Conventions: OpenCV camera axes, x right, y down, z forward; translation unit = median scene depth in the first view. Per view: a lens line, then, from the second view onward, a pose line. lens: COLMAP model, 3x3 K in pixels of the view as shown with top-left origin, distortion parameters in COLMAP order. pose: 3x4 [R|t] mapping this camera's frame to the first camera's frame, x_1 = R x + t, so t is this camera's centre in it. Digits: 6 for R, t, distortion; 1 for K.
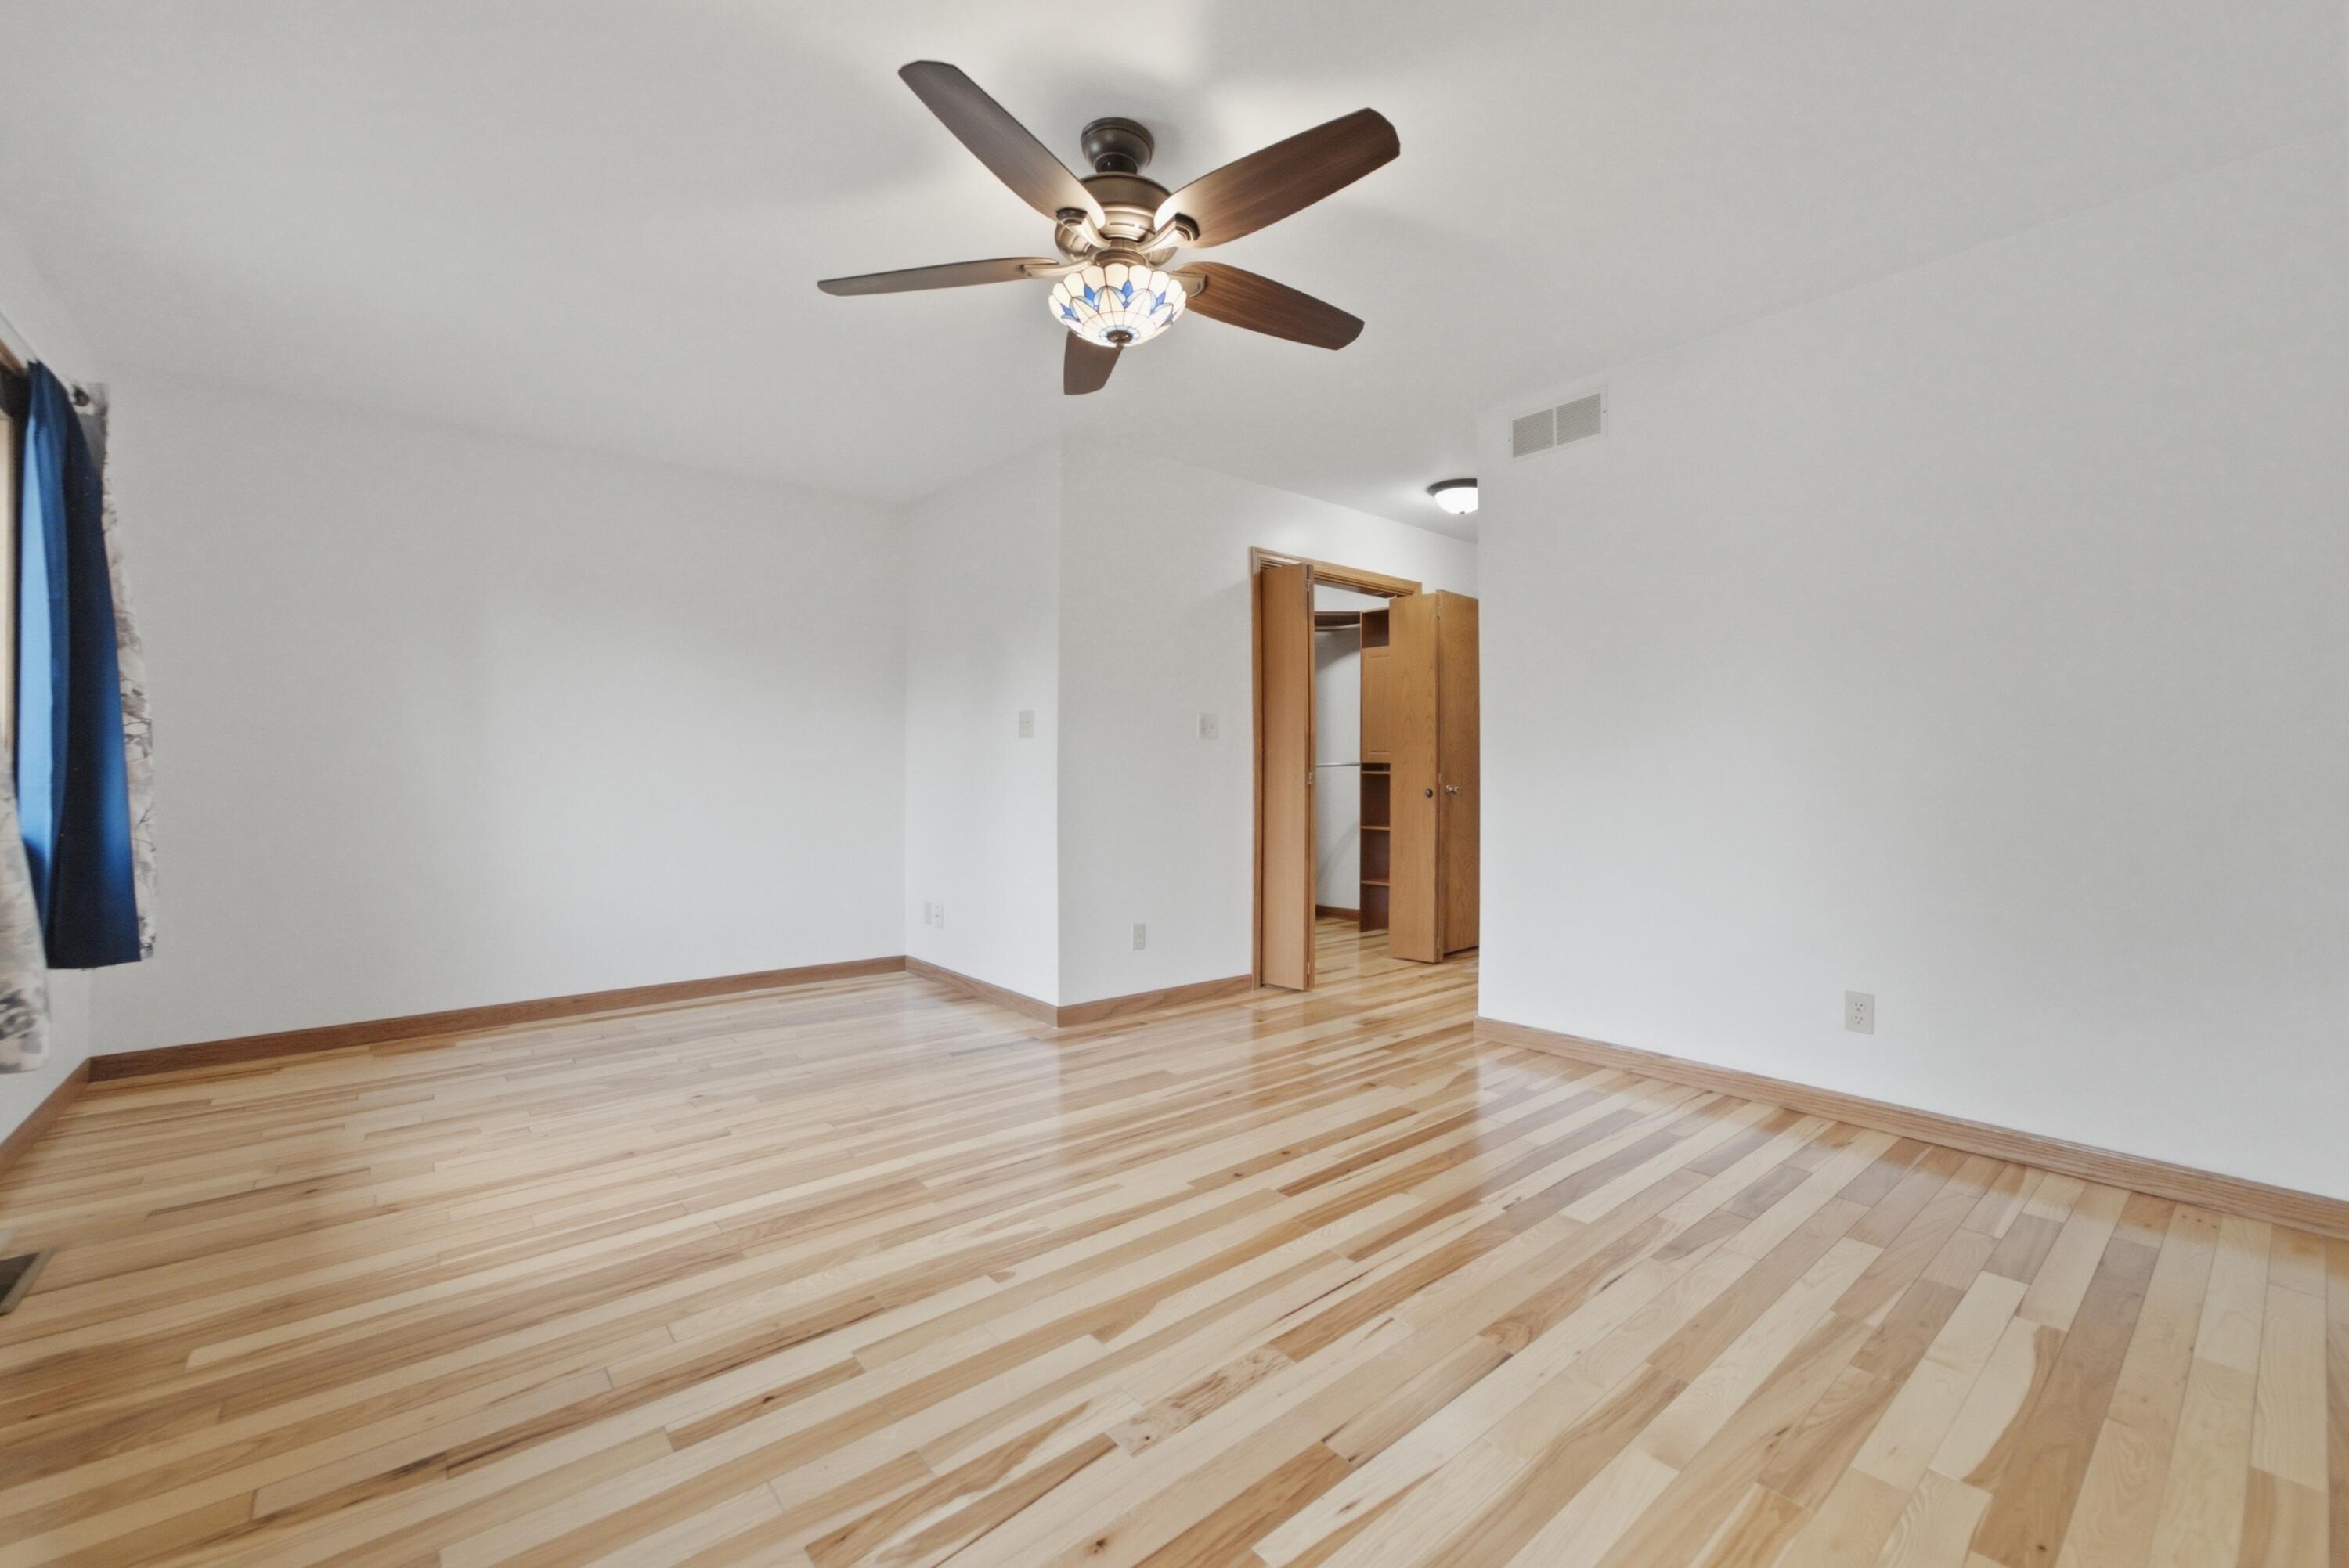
lens RADIAL K [[974.6, 0, 1182.7], [0, 974.6, 785.3], [0, 0, 1]] dist [-0.014797, 0.006677]
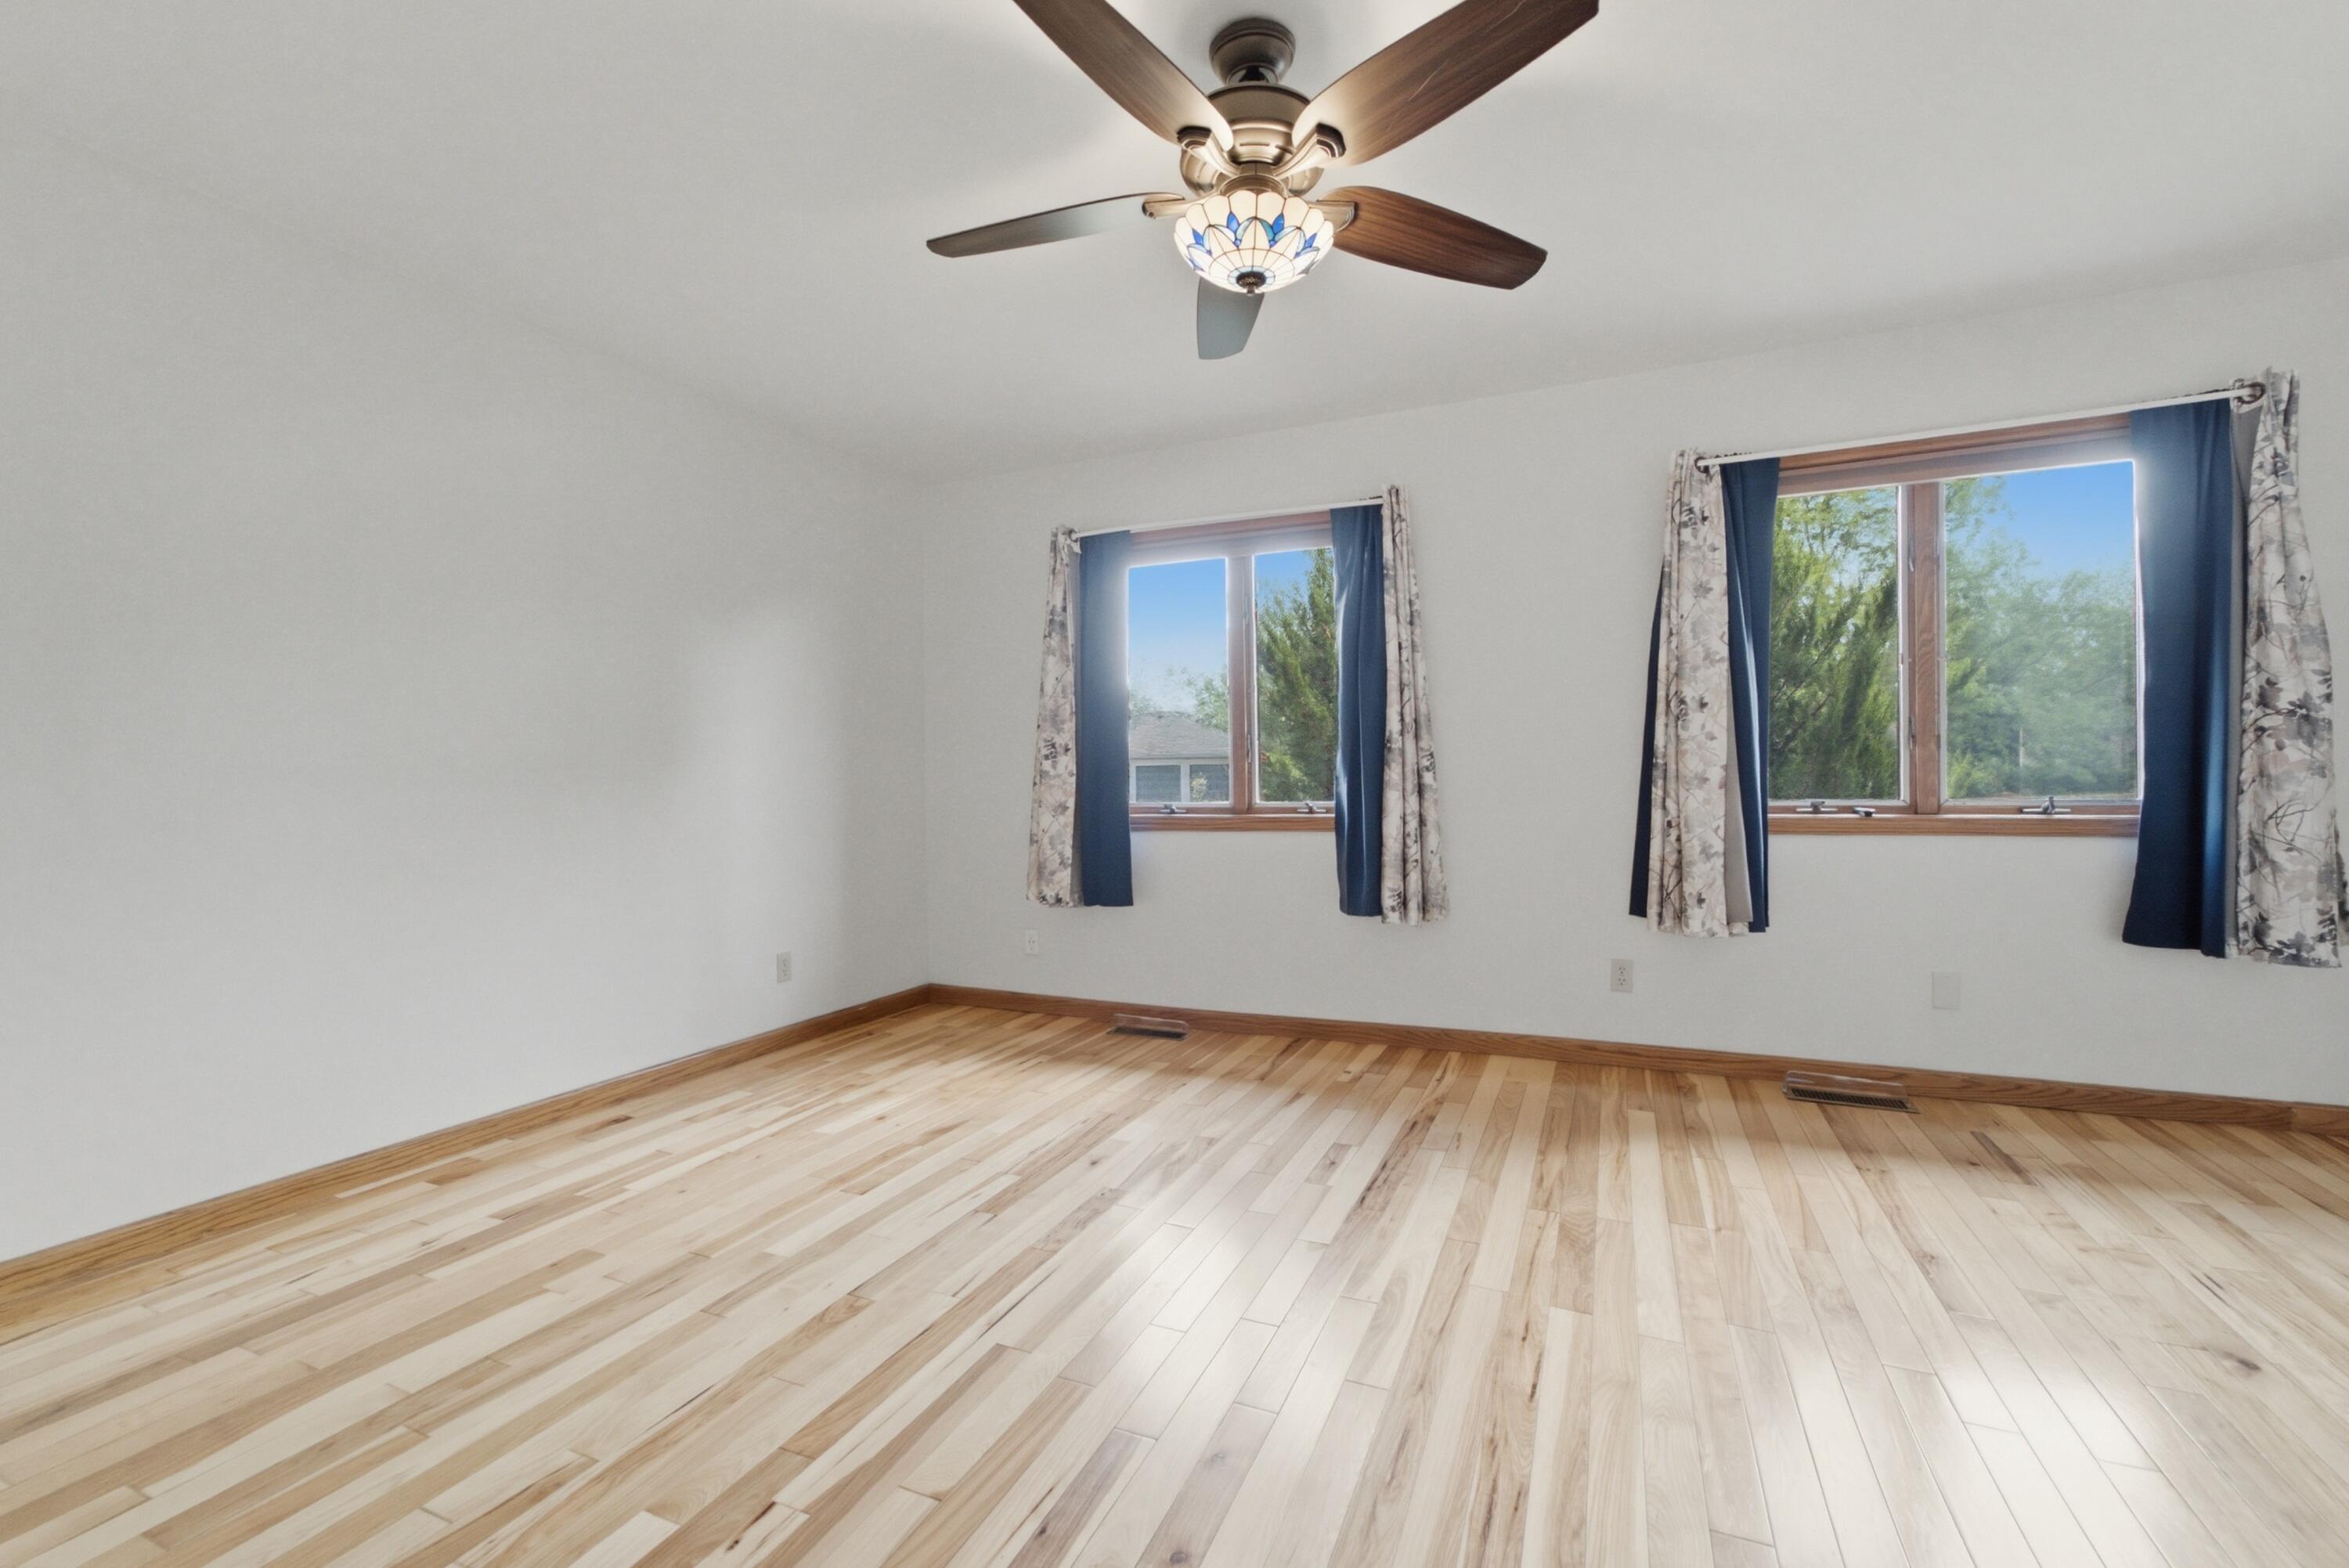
lens RADIAL K [[974.6, 0, 1172.4], [0, 974.6, 773.8], [0, 0, 1]] dist [-0.014797, 0.006677]
pose [[-0.902003, 0.009448, -0.431627, 0.412801], [0.008987, 0.999955, 0.003108, -0.024140], [0.431636, -0.001076, -0.902047, 1.878857]]
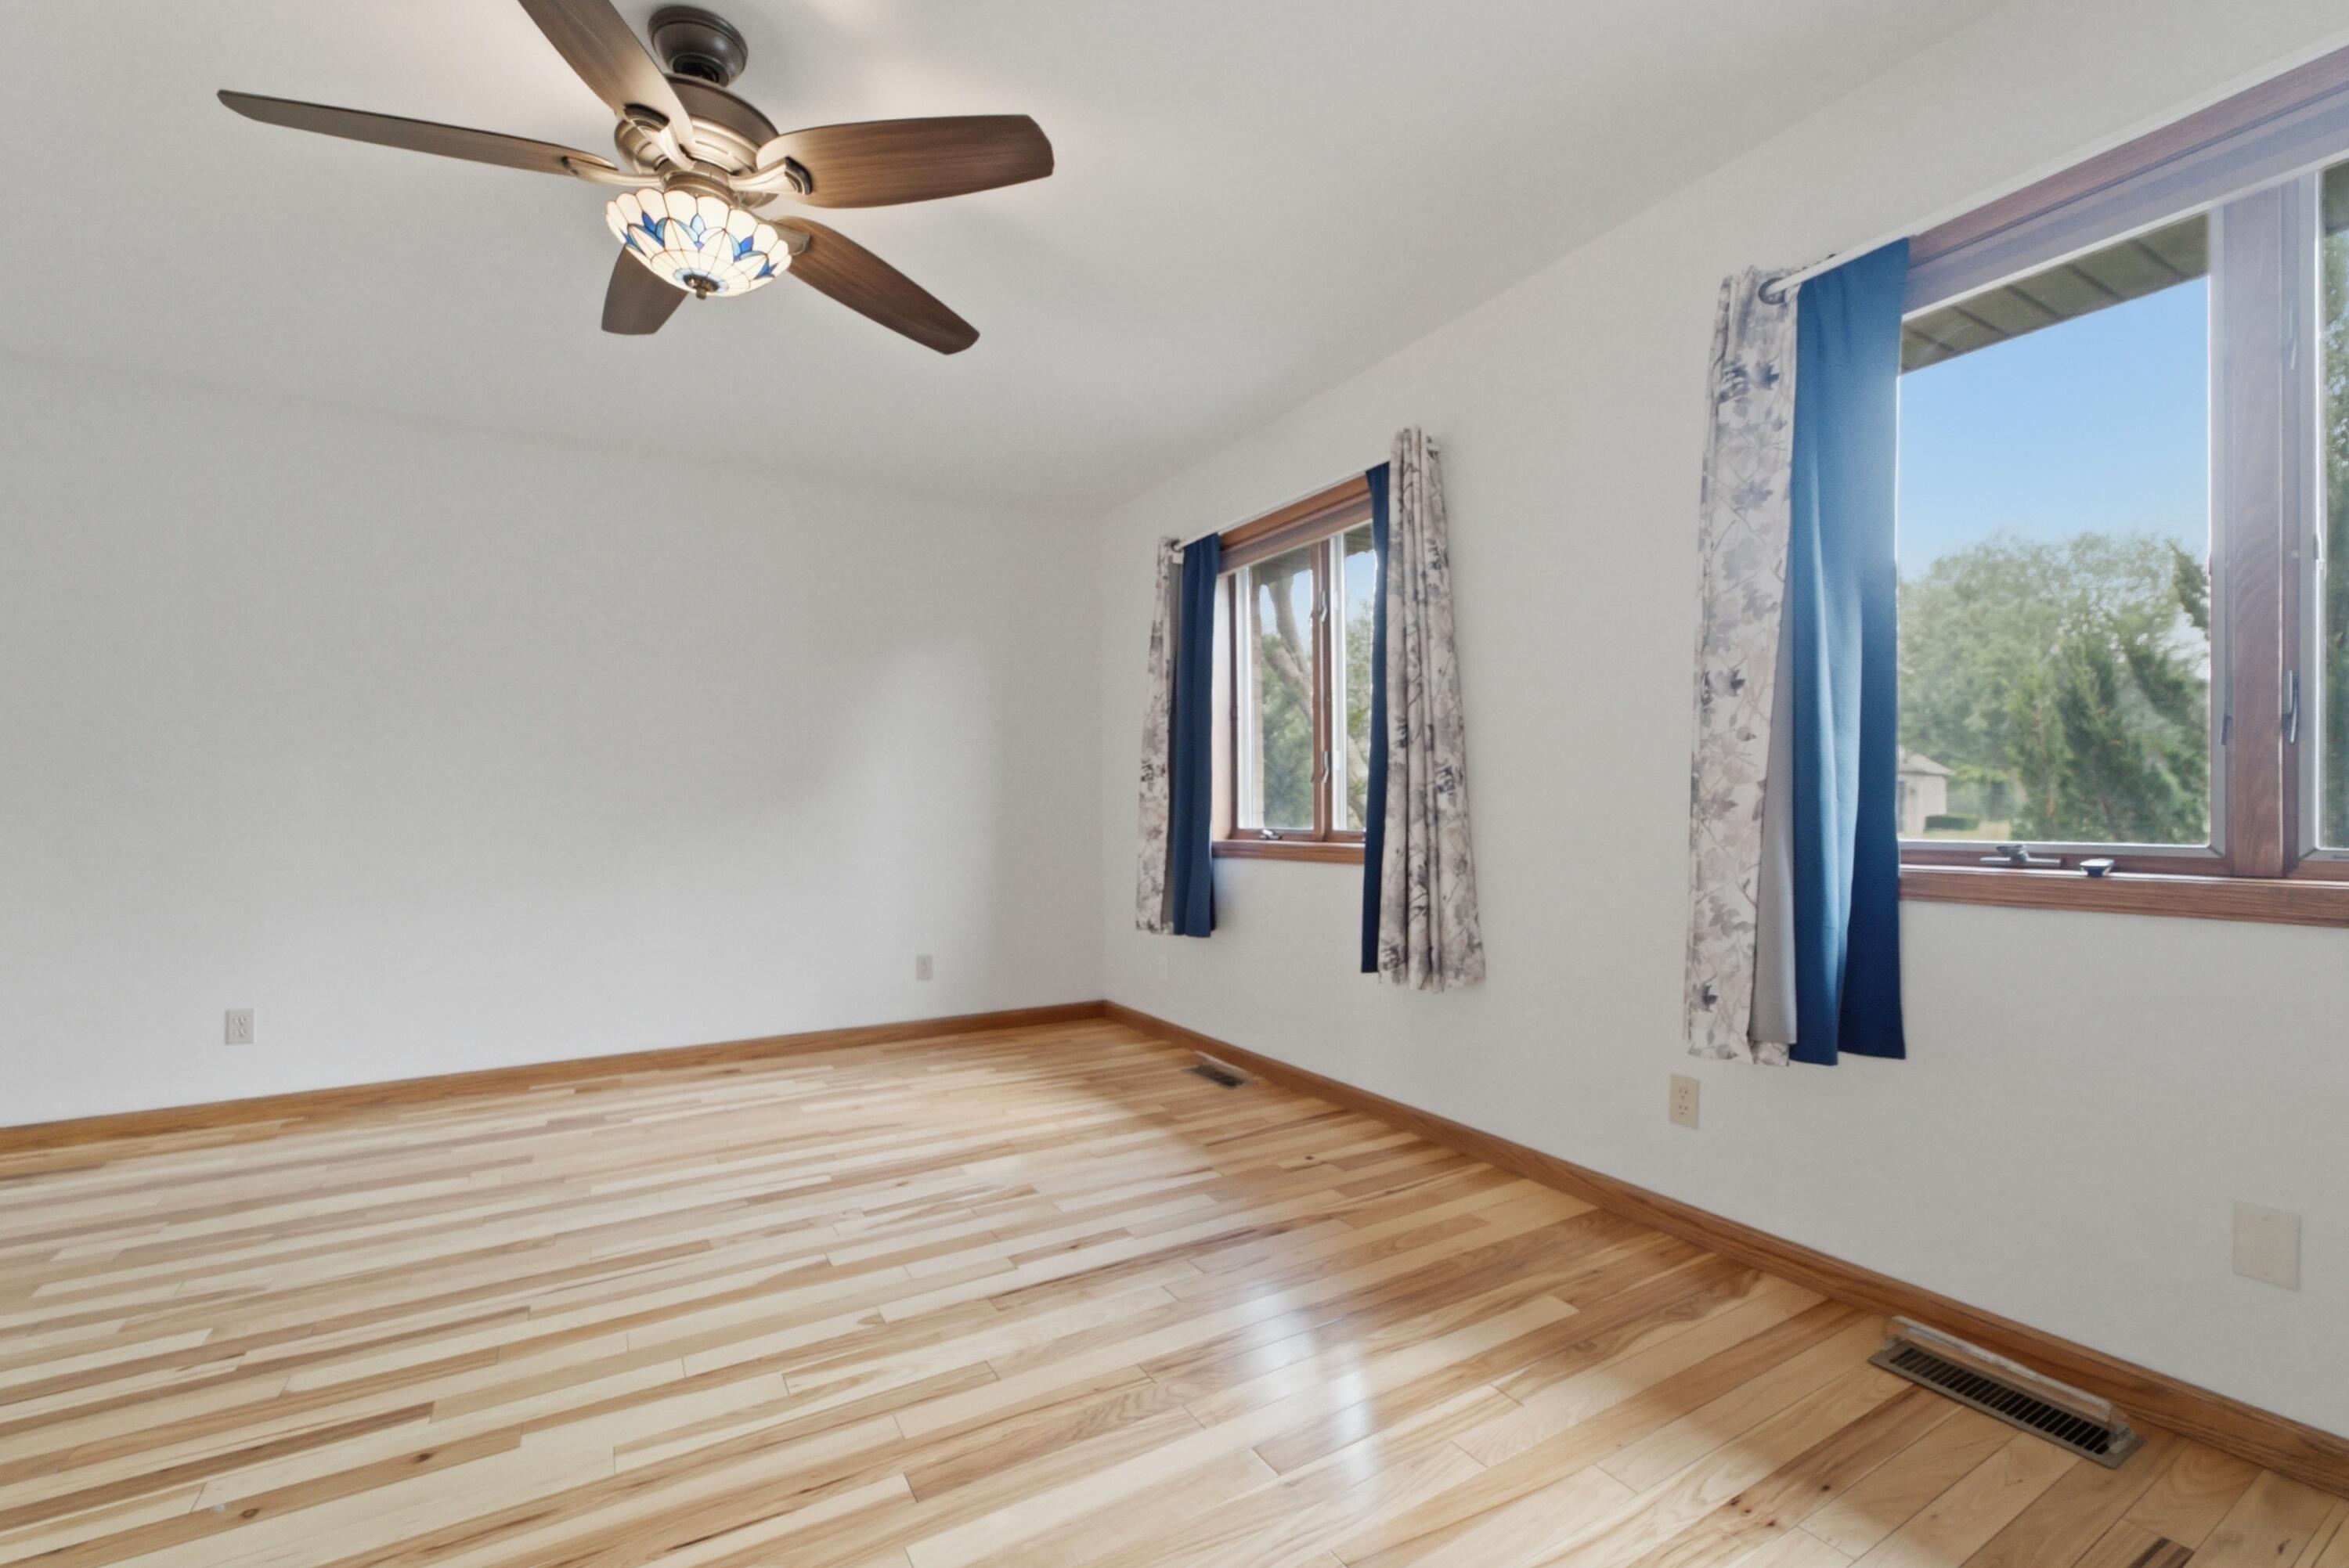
lens RADIAL K [[974.6, 0, 1173.4], [0, 974.6, 803.6], [0, 0, 1]] dist [-0.014797, 0.006677]
pose [[-0.986691, 0.011885, 0.162173, -0.641622], [0.013150, 0.999891, 0.006732, -0.016852], [-0.162075, 0.008775, -0.986739, 1.882893]]
